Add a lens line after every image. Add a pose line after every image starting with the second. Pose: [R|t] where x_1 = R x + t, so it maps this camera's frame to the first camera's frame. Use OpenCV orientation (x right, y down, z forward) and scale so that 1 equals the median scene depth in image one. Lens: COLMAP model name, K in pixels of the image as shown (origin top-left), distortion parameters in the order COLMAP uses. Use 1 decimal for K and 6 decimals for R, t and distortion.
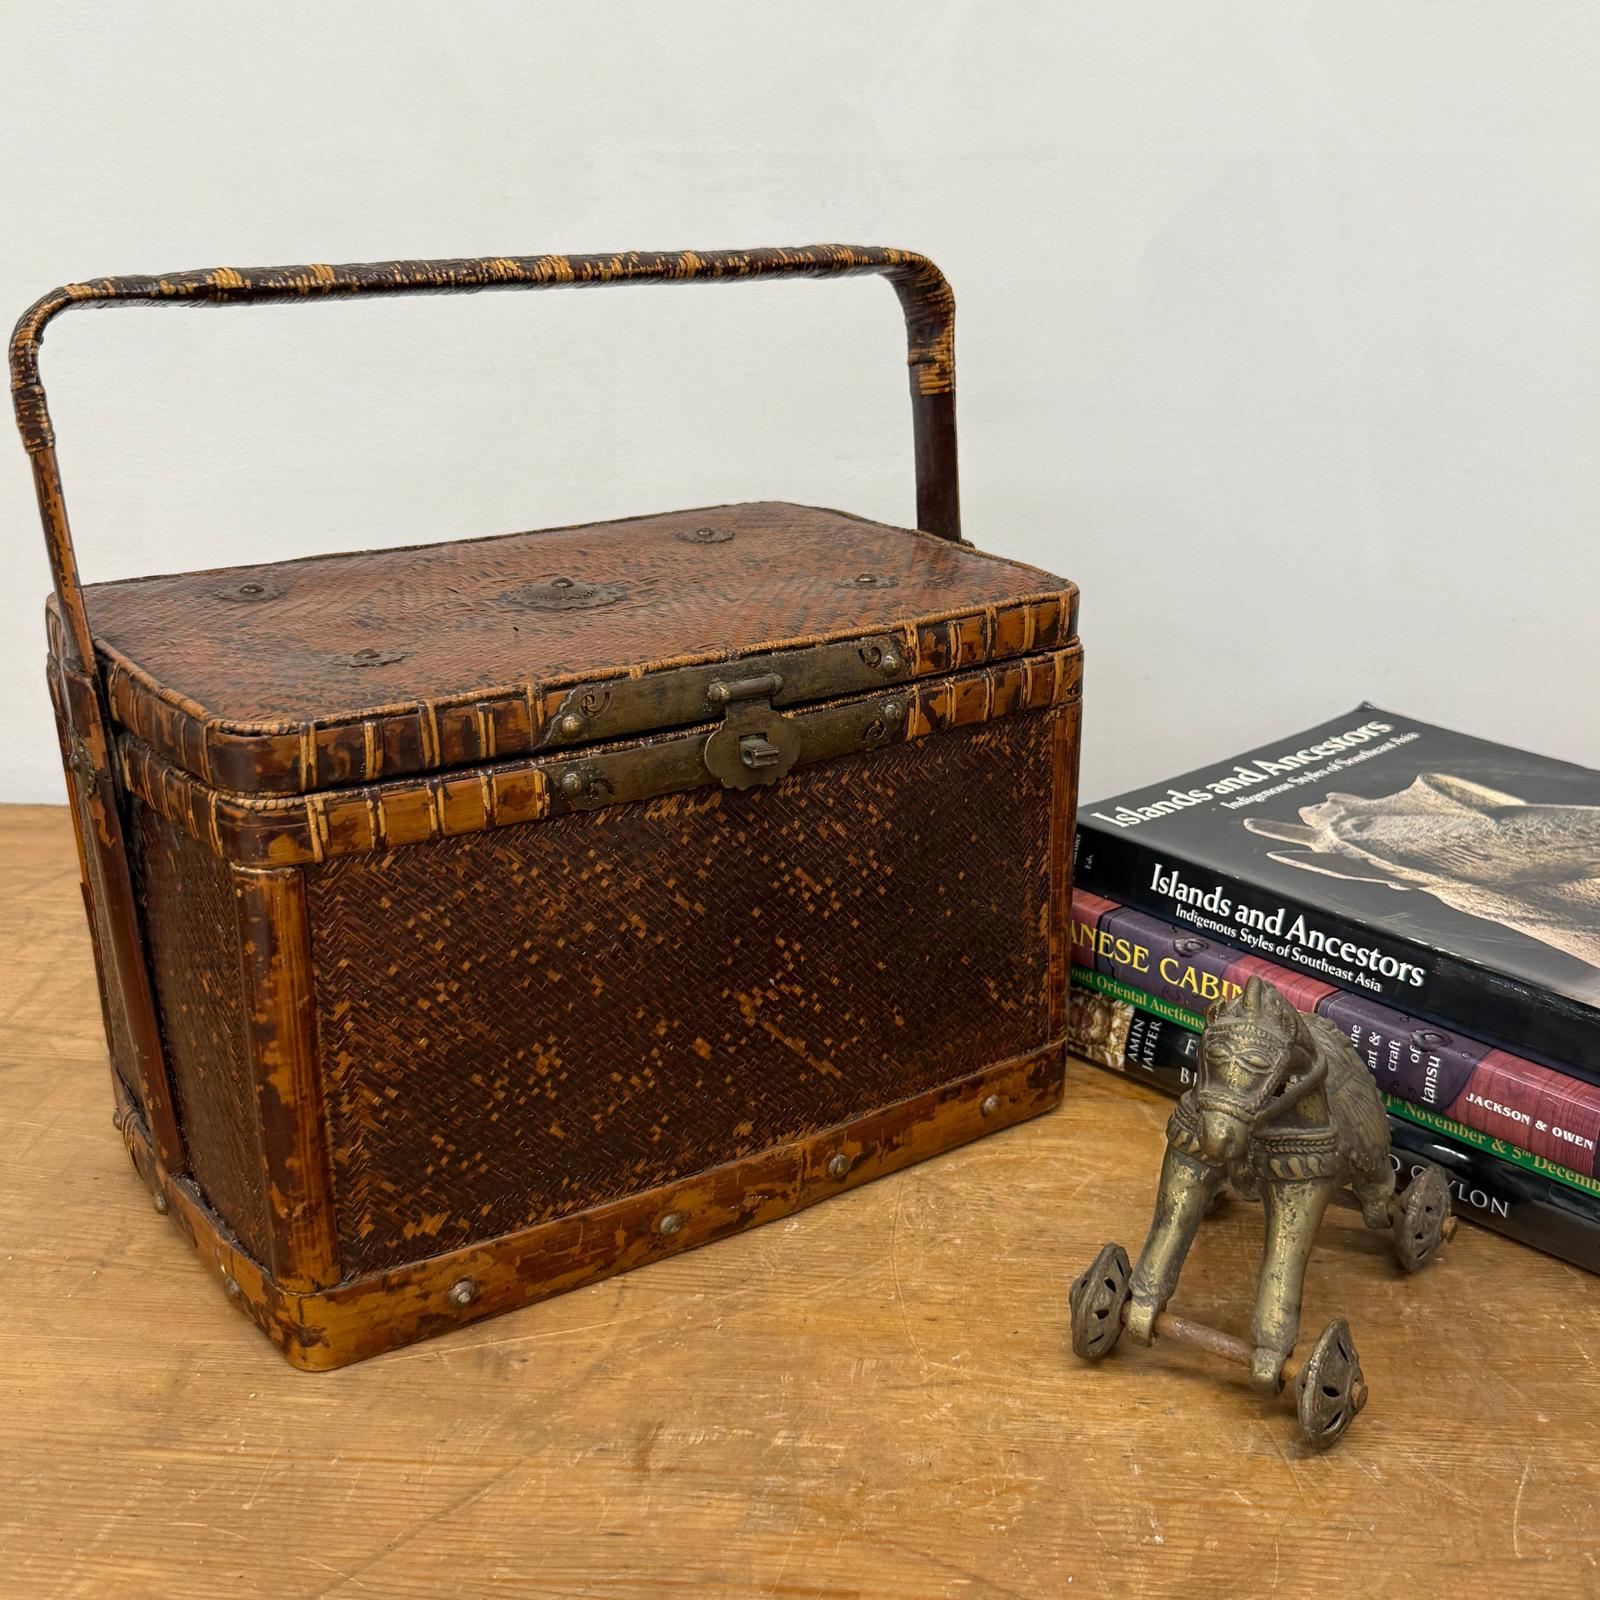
lens RADIAL K [[1850.7, 0, 826.2], [0, 1850.7, 794.4], [0, 0, 1]] dist [0.152843, 0.000000]
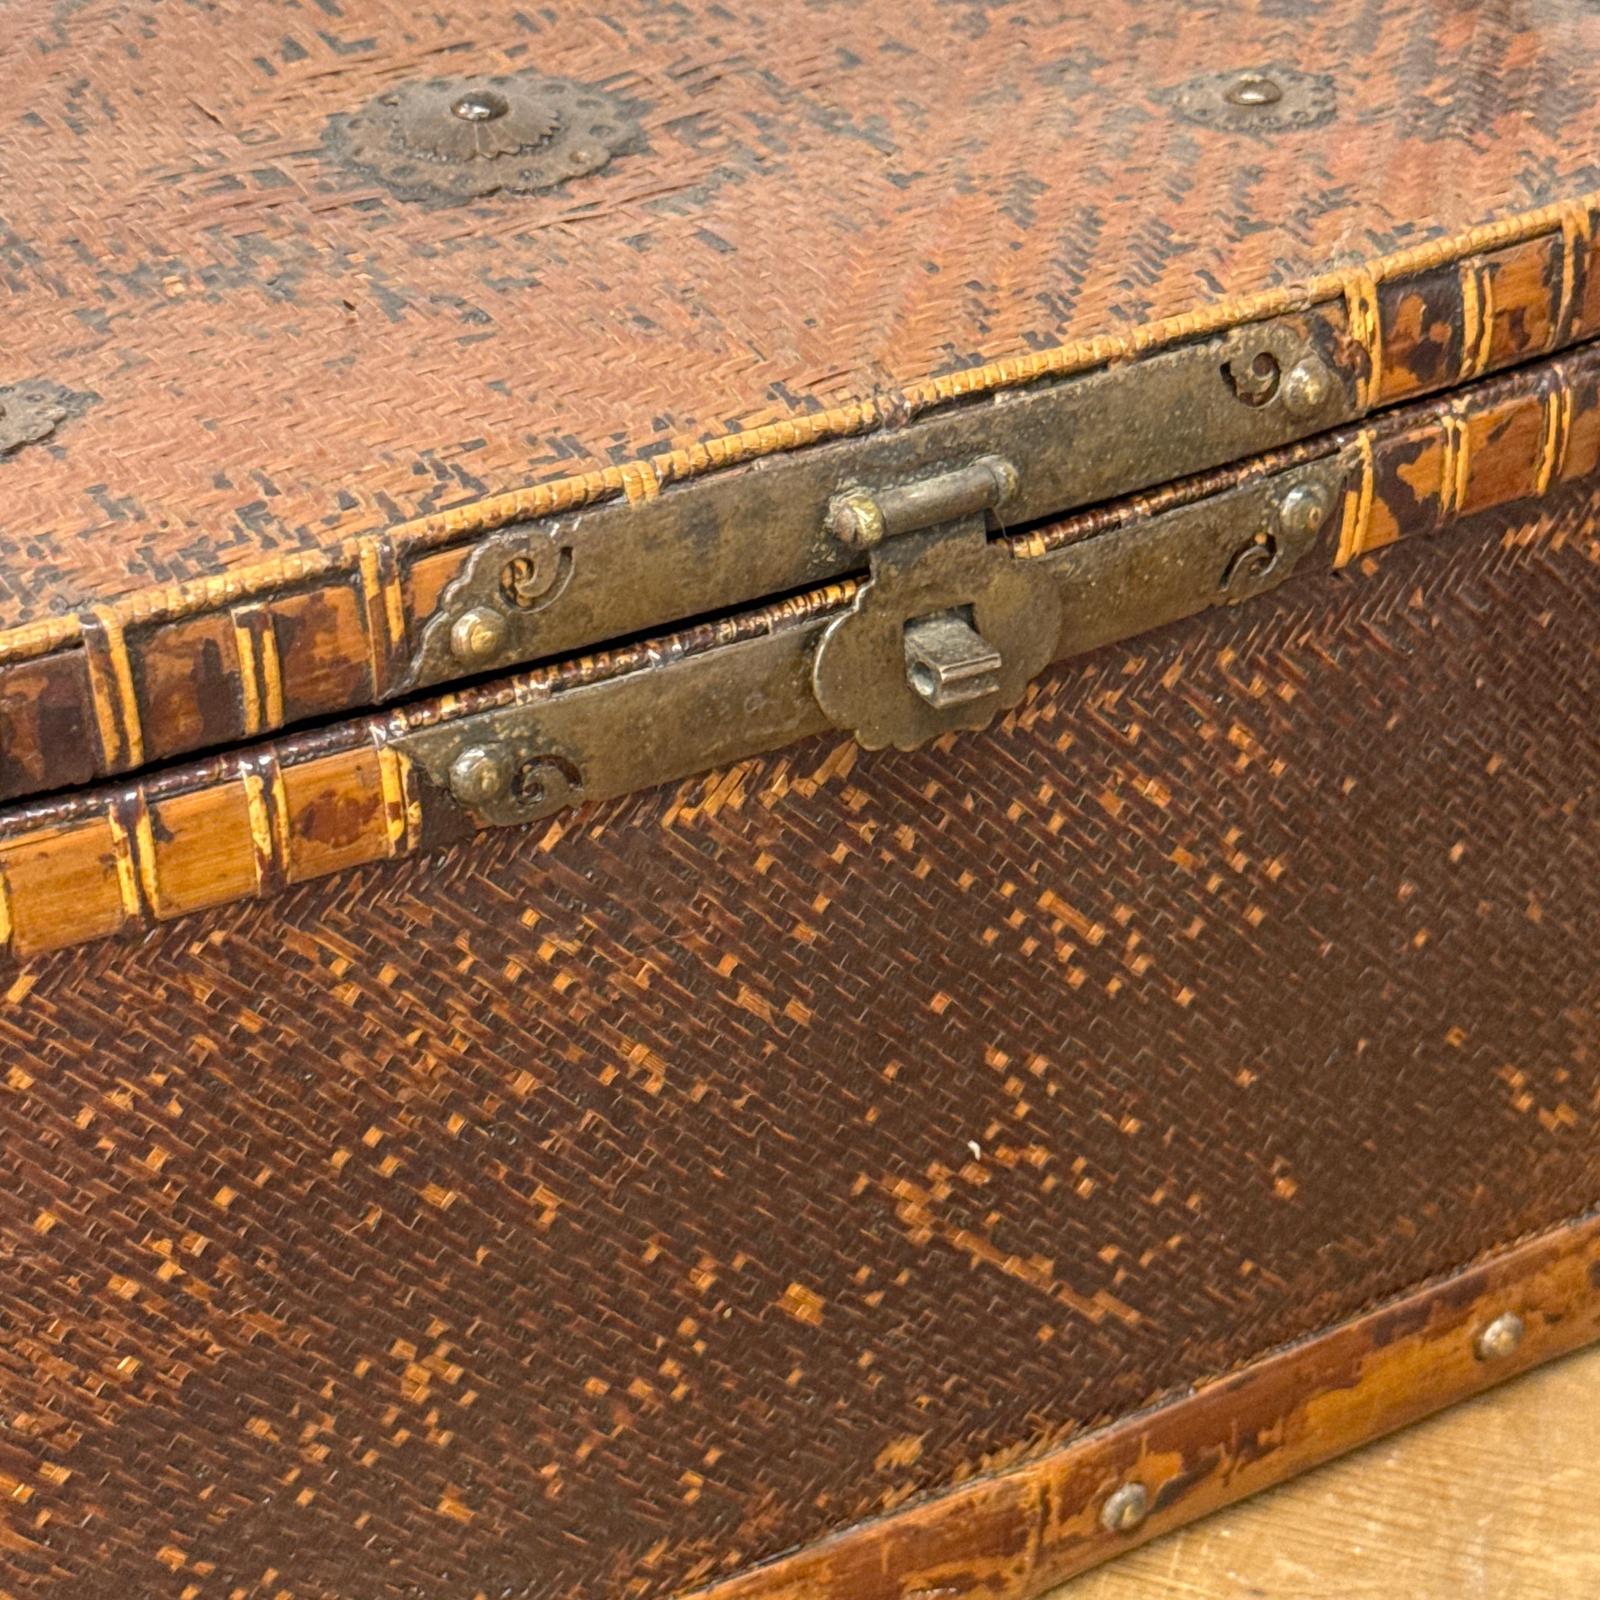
lens RADIAL K [[3951.4, 0, 804.7], [0, 3951.4, 795.6], [0, 0, 1]] dist [0.134940, 0.000000]
pose [[0.995716, 0.038381, -0.084121, 0.004071], [-0.017608, 0.971839, 0.234987, -0.186921], [0.090771, -0.232499, 0.968352, 0.171868]]
